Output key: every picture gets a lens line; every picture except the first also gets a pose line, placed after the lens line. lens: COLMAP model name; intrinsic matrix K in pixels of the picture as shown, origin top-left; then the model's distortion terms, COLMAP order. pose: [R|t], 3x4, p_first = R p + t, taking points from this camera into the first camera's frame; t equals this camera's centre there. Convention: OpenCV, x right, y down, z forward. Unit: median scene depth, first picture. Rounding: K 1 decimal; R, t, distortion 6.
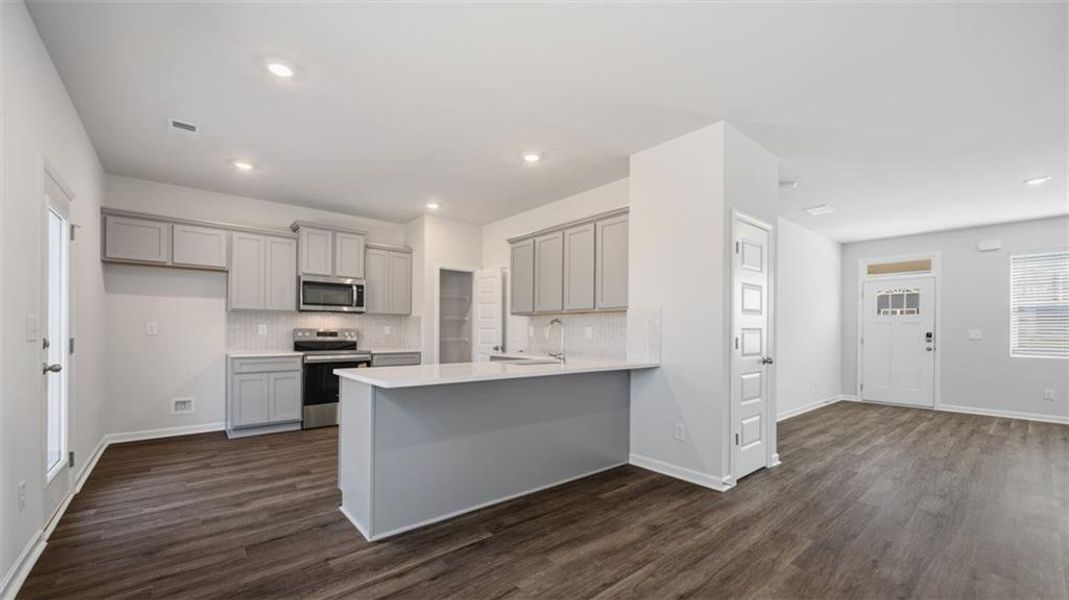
lens RADIAL K [[422.8, 0, 533.3], [0, 422.8, 332.5], [0, 0, 1]] dist [-0.004007, -0.000682]
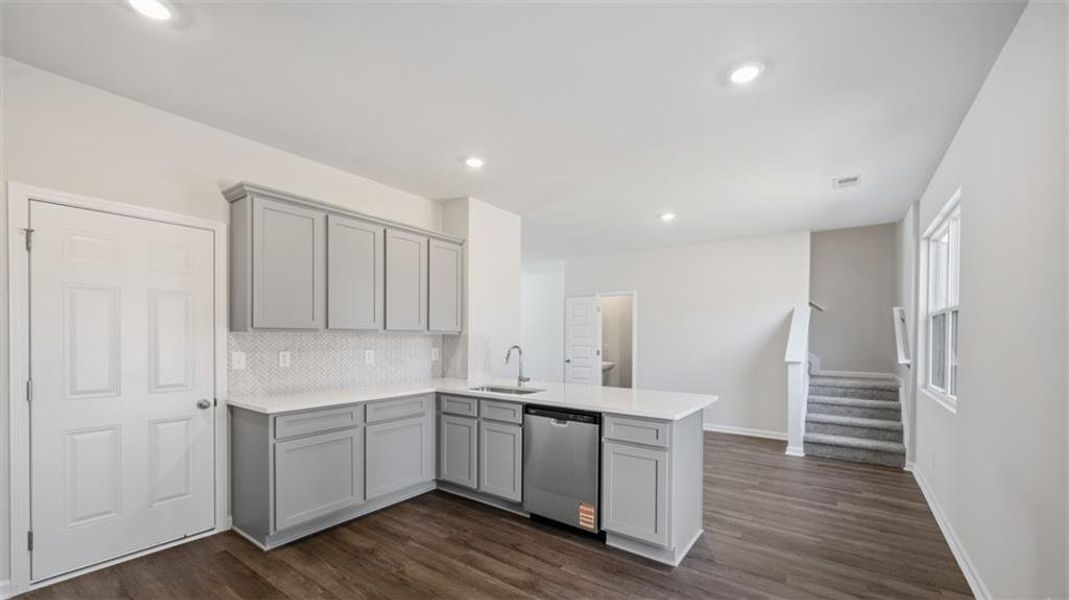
lens RADIAL K [[422.8, 0, 540.5], [0, 422.8, 343.3], [0, 0, 1]] dist [-0.004007, -0.000682]
pose [[-0.251037, -0.023898, 0.967682, -0.678083], [-0.007056, 0.999714, 0.022859, -0.043358], [-0.967952, -0.001089, -0.251134, 0.820830]]
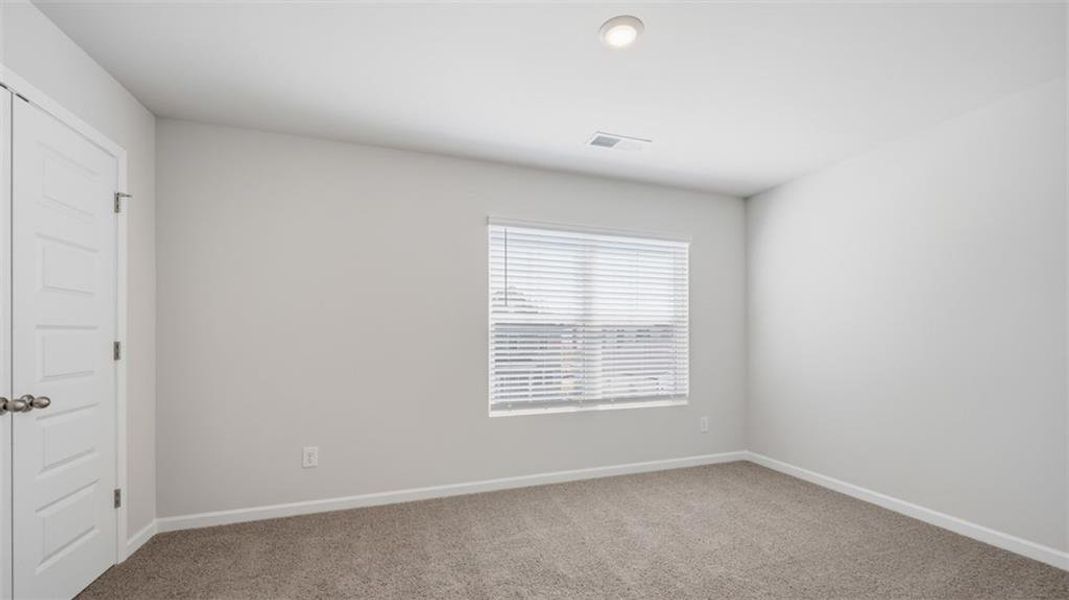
lens RADIAL K [[422.8, 0, 549.7], [0, 422.8, 332.4], [0, 0, 1]] dist [-0.004007, -0.000682]
pose [[0.325543, -0.003693, 0.945520, 0.774335], [0.006308, 0.999979, 0.001734, -0.057635], [-0.945506, 0.005400, 0.325559, 0.884999]]
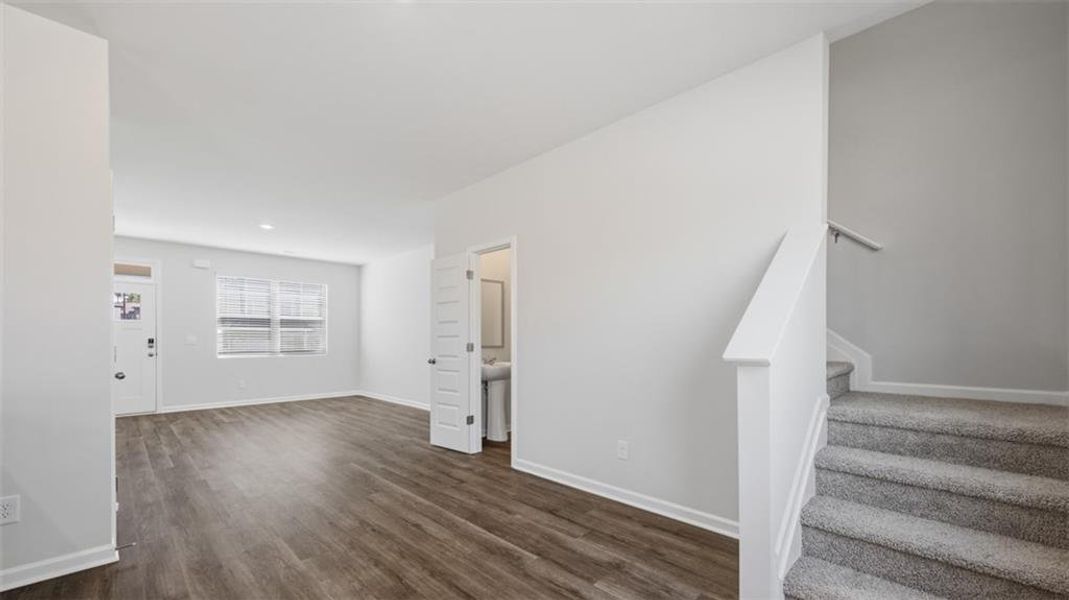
lens RADIAL K [[422.8, 0, 542.2], [0, 422.8, 340.9], [0, 0, 1]] dist [-0.004007, -0.000682]
pose [[-0.096726, -0.010223, 0.995259, -0.204486], [0.003153, 0.999939, 0.010577, -0.002359], [-0.995306, 0.004161, -0.096688, 0.210999]]
